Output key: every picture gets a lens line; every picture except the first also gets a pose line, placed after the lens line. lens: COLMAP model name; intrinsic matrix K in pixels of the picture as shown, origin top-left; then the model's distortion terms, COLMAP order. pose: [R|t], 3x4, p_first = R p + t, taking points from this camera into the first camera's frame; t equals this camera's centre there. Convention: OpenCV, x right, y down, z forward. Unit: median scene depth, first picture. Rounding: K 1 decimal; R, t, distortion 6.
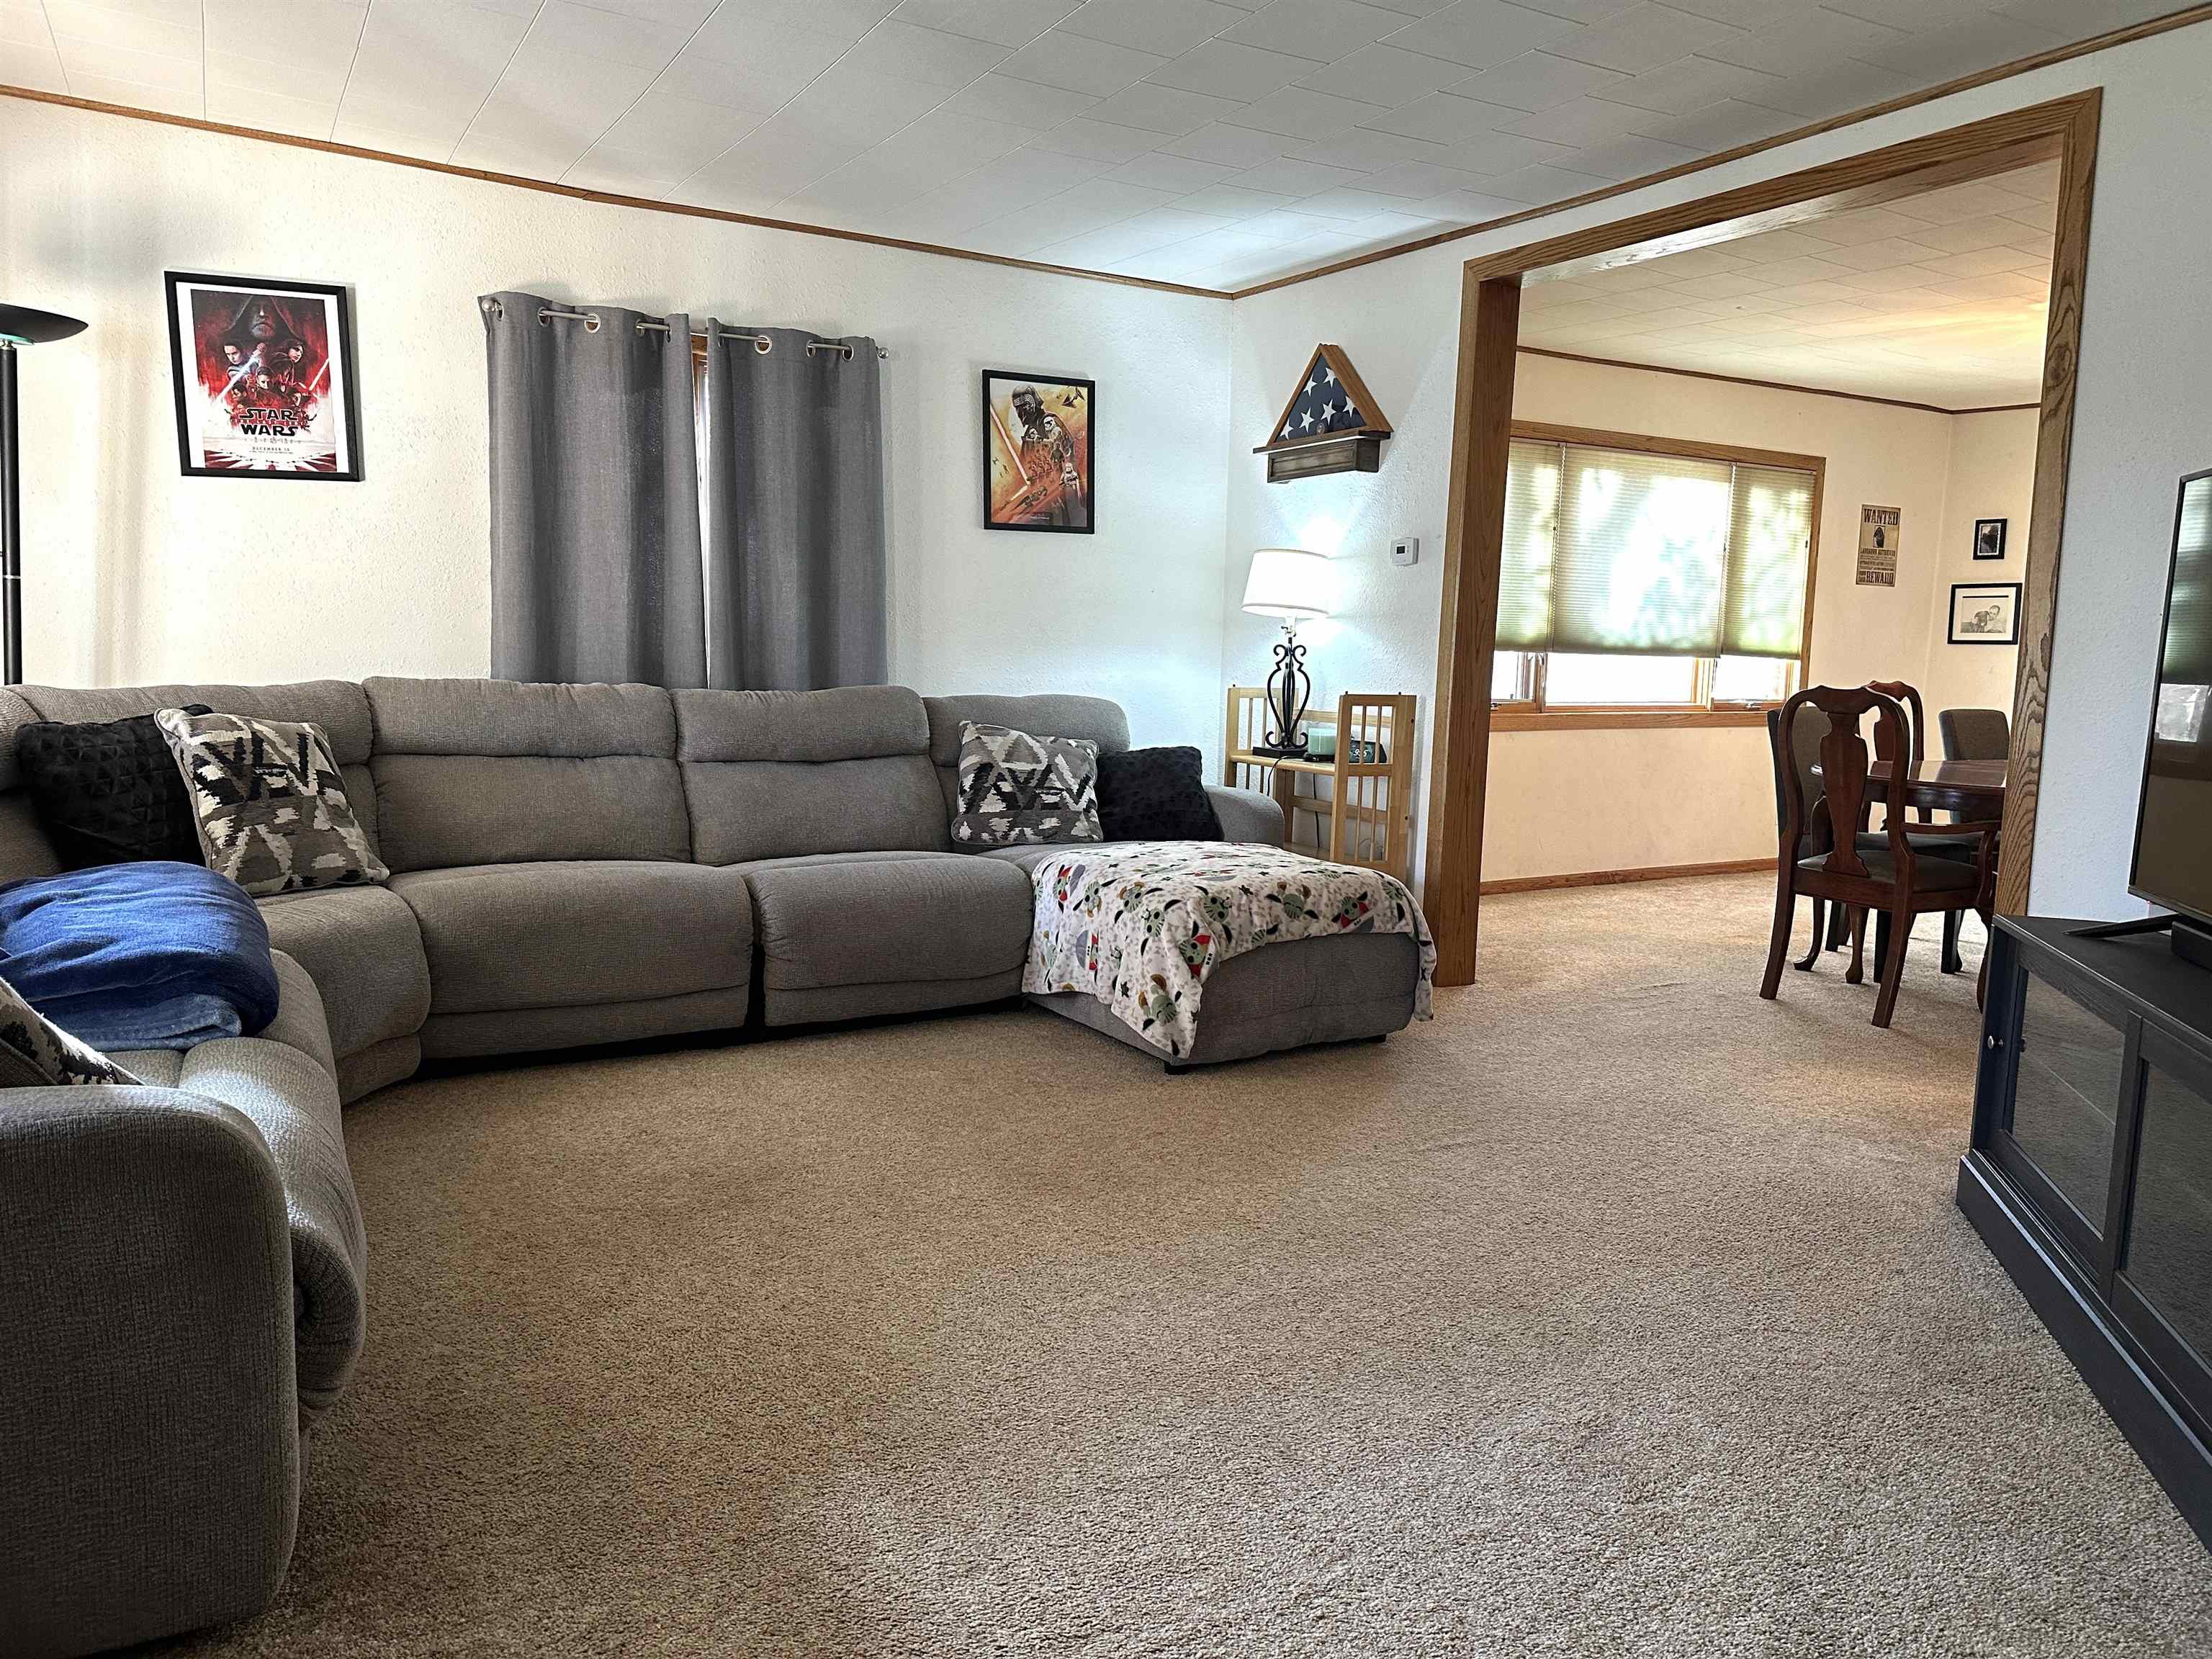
lens RADIAL K [[1556.1, 0, 1106.9], [0, 1556.1, 829.6], [0, 0, 1]] dist [0.021408, -0.020785]
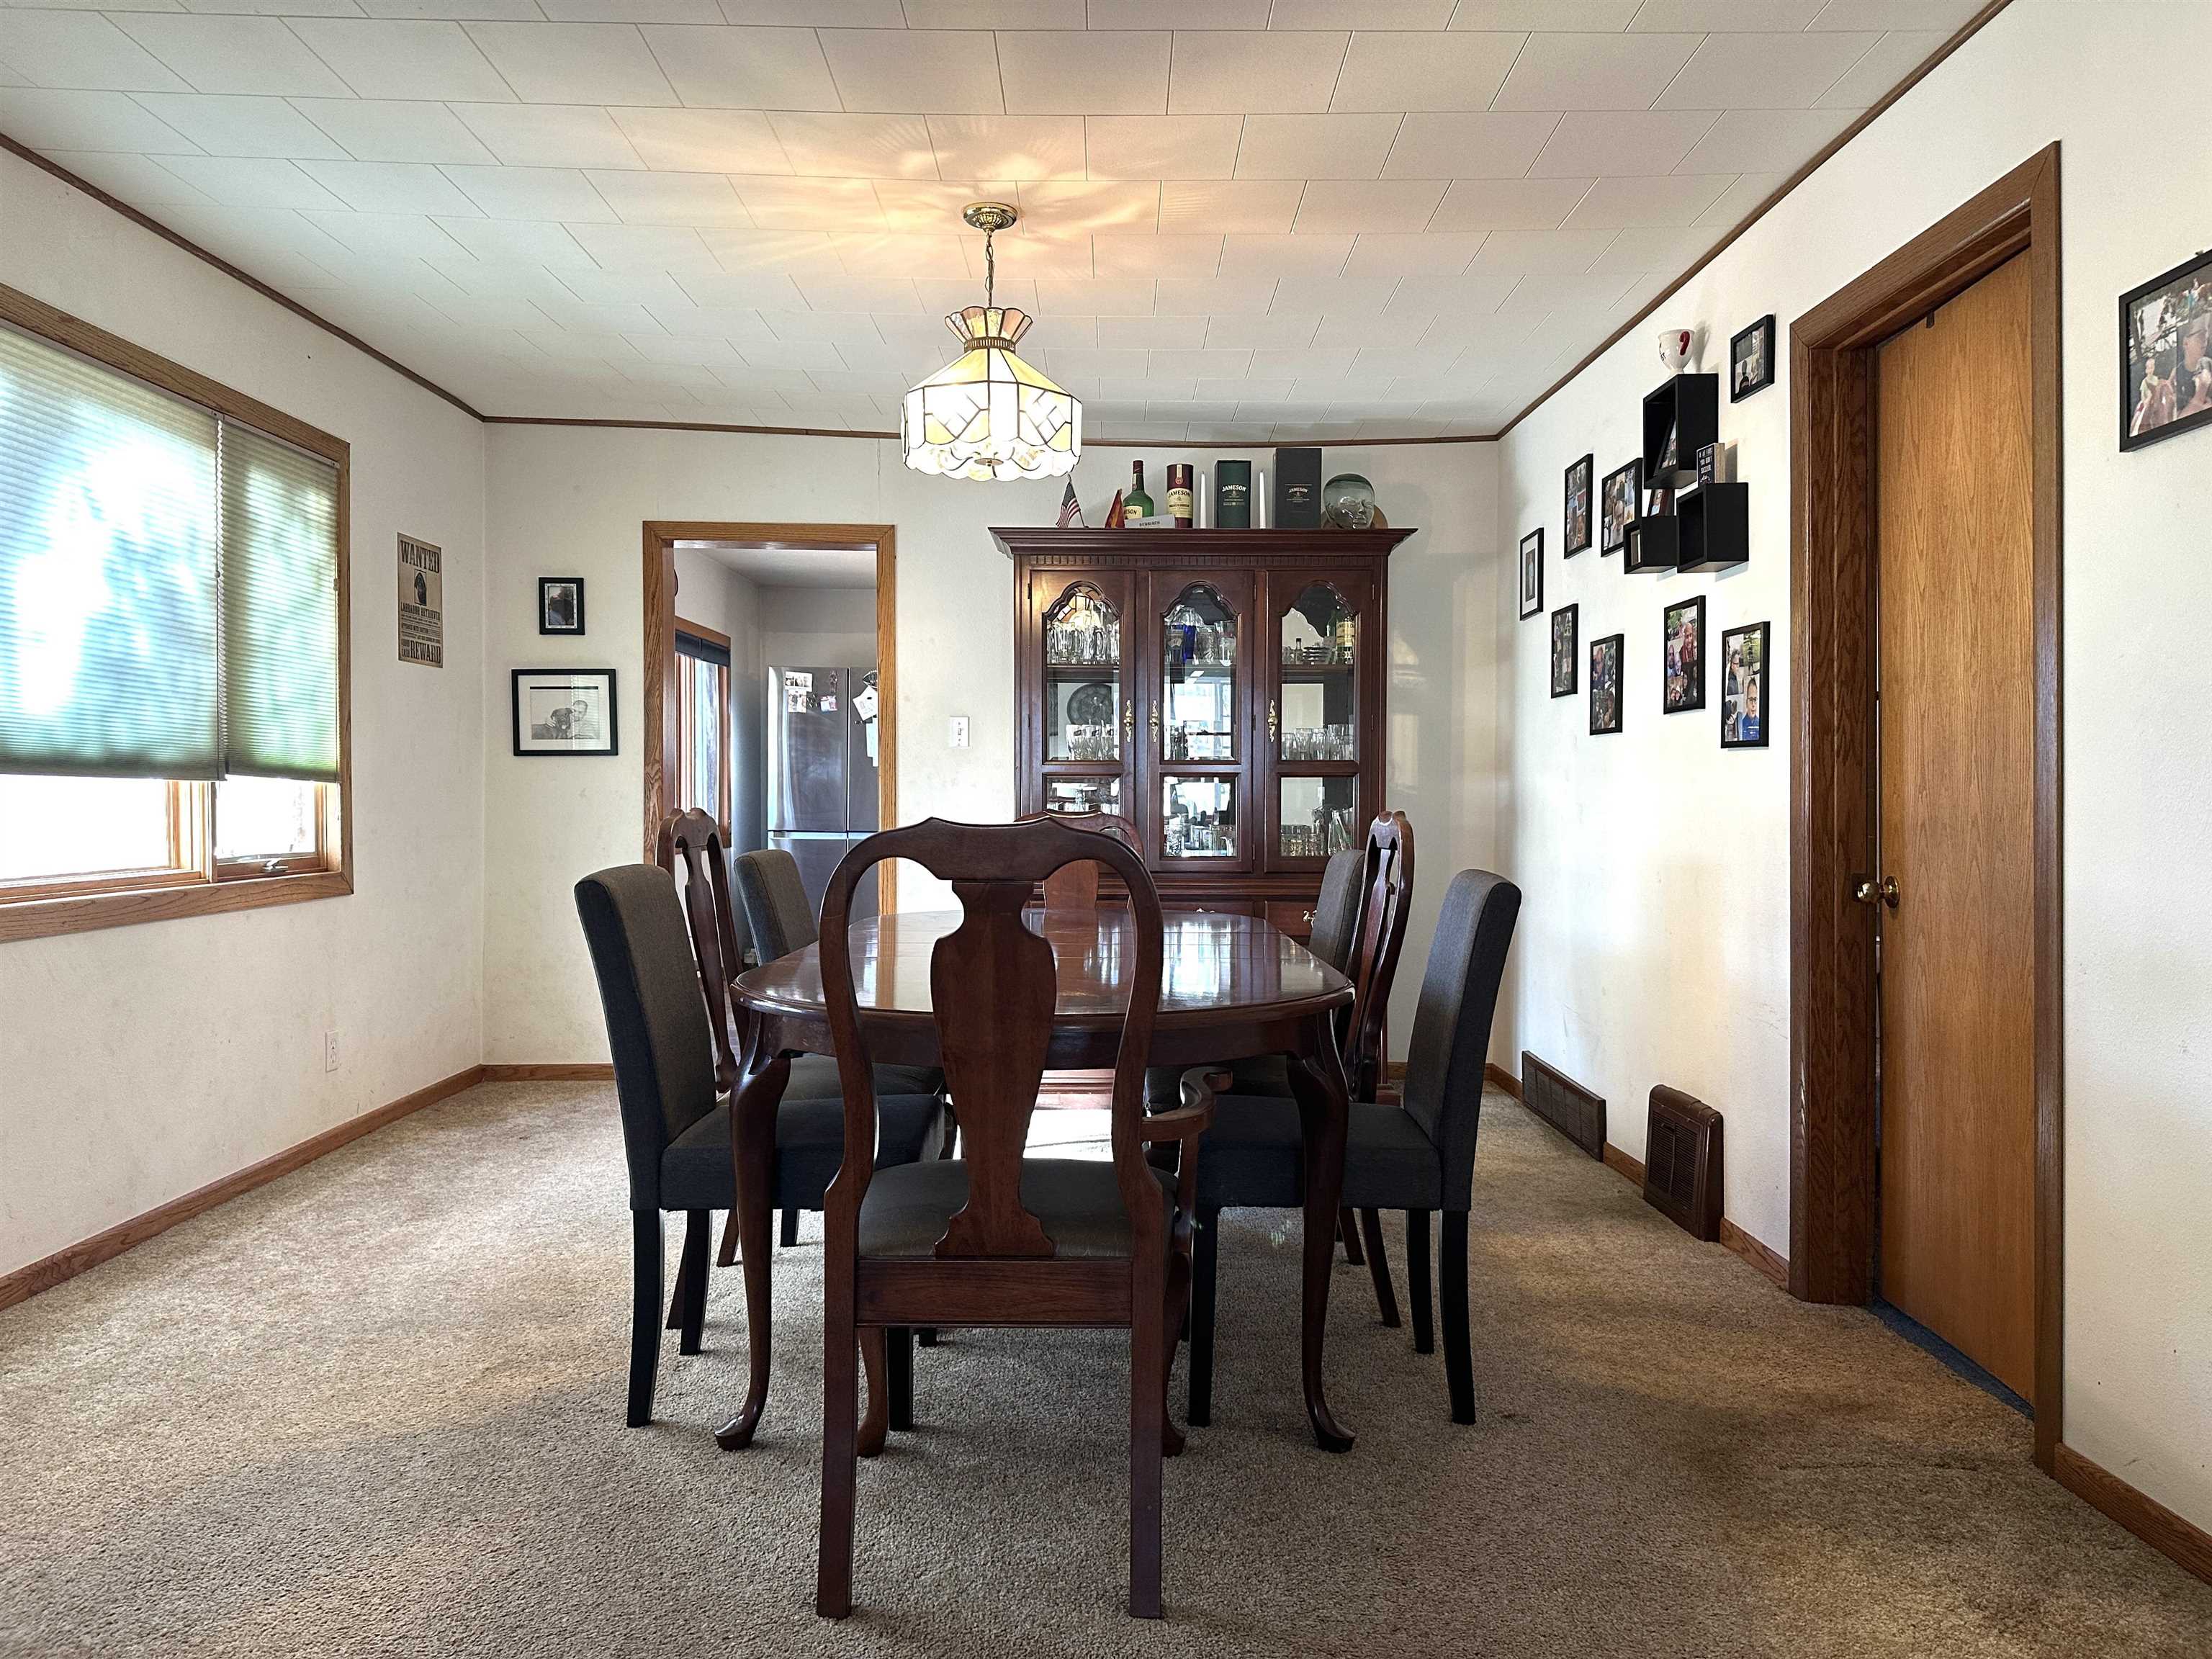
lens RADIAL K [[1556.1, 0, 1102.9], [0, 1556.1, 815.5], [0, 0, 1]] dist [0.021408, -0.020785]
pose [[0.495528, -0.038205, 0.867751, 0.080362], [0.120828, 0.992351, -0.025307, -0.047919], [-0.860147, 0.117389, 0.496354, 0.474415]]
